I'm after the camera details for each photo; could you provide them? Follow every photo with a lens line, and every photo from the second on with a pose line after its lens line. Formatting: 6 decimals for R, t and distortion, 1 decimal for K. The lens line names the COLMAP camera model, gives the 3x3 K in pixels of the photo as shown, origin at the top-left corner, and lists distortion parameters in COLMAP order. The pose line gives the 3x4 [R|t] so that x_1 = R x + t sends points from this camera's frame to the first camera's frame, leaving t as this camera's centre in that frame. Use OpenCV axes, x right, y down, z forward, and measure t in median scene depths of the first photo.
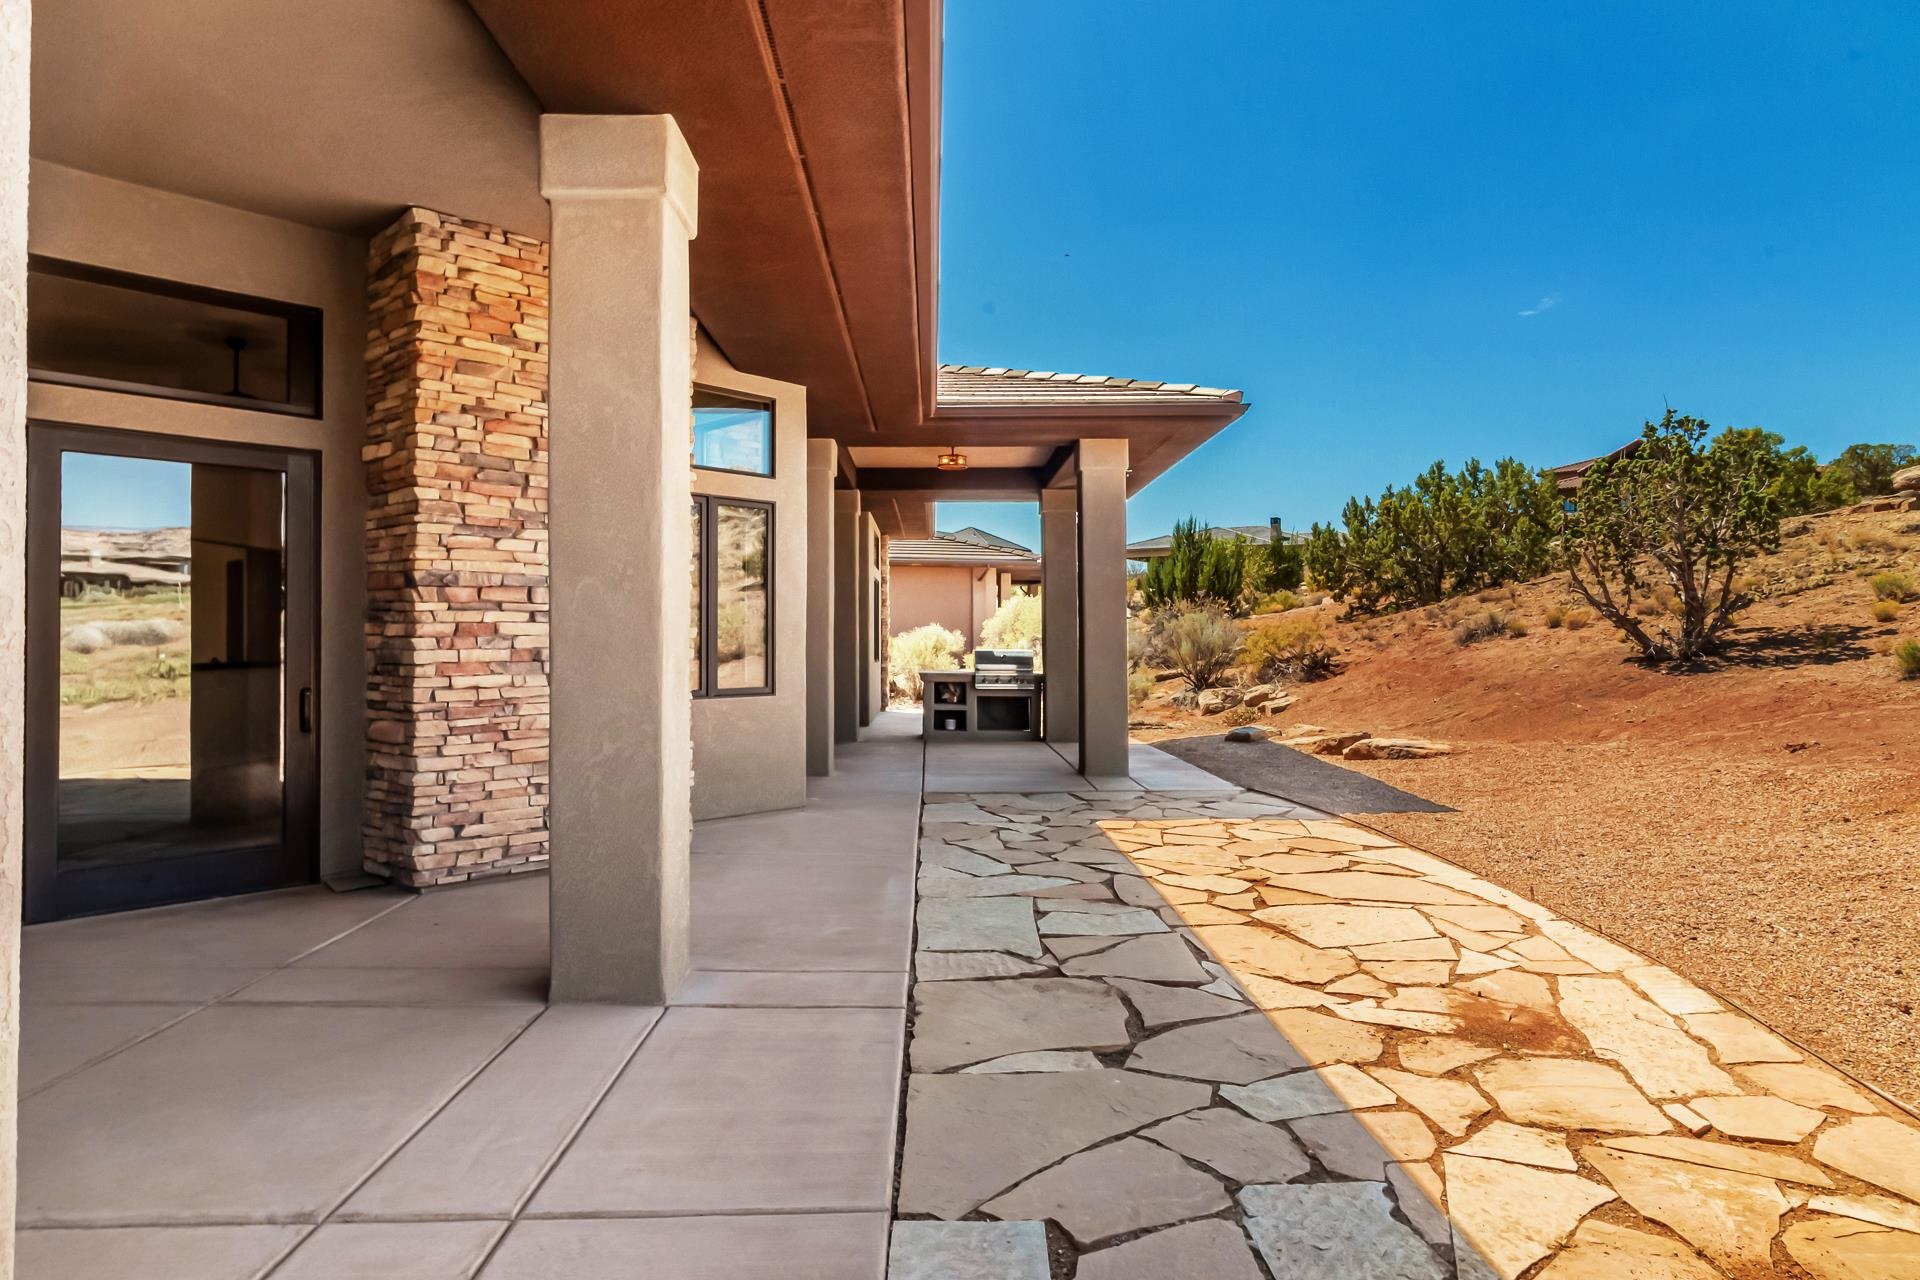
lens RADIAL K [[1071.9, 0, 956.7], [0, 1071.9, 638.9], [0, 0, 1]] dist [0.002137, 0.000084]
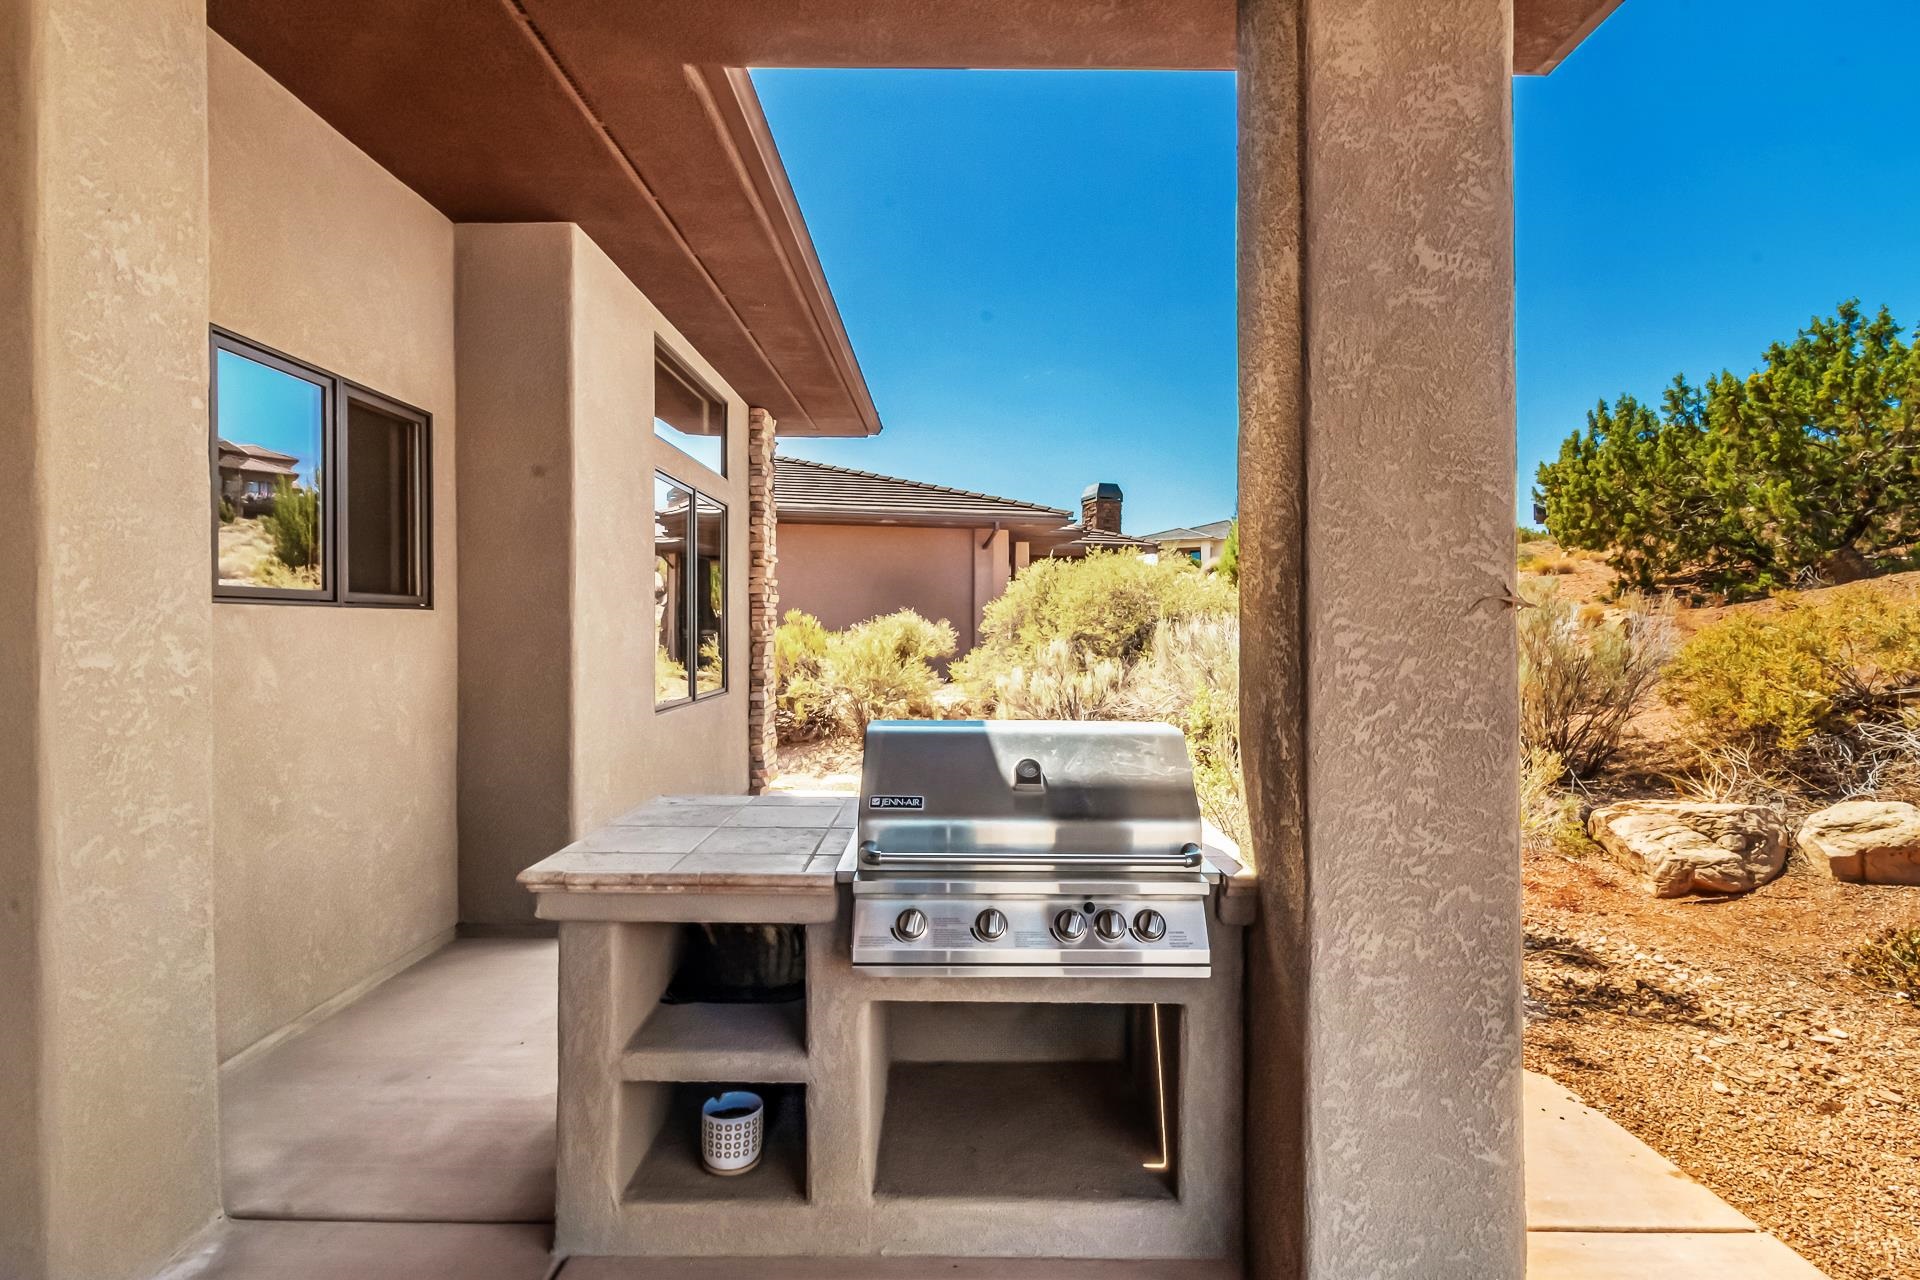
lens RADIAL K [[973.7, 0, 960.5], [0, 973.7, 635.5], [0, 0, 1]] dist [-0.000569, -0.000044]
pose [[0.999875, 0.004895, -0.015047, 0.019719], [-0.004779, 0.999958, 0.007791, -0.003640], [0.015085, -0.007718, 0.999856, 0.475921]]
